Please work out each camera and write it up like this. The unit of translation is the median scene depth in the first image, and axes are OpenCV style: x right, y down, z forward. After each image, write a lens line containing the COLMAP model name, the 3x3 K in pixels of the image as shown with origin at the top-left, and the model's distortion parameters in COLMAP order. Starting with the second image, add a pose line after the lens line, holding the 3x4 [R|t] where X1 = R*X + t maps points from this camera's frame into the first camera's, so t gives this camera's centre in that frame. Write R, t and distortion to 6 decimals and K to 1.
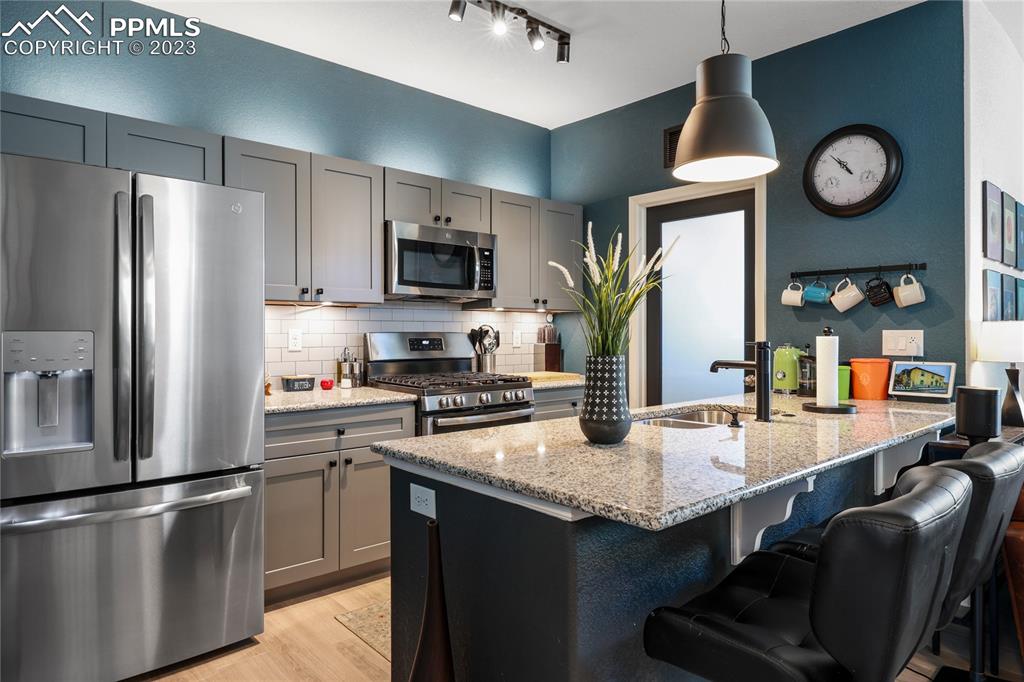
lens RADIAL K [[613.7, 0, 562.0], [0, 613.7, 332.3], [0, 0, 1]] dist [0.054883, -0.000019]
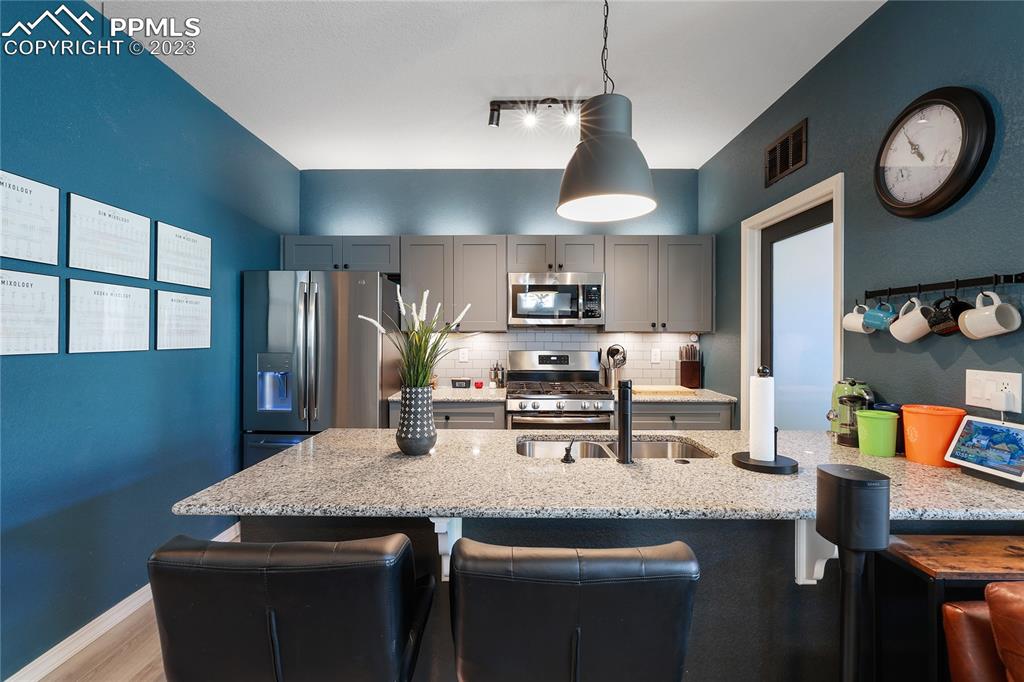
lens RADIAL K [[467.6, 0, 544.4], [0, 467.6, 339.0], [0, 0, 1]] dist [0.030605, 0.000106]
pose [[0.739365, 0.010093, -0.673229, 0.515509], [-0.004881, 0.999942, 0.009630, -0.040225], [0.673287, -0.003834, 0.739371, 0.262931]]
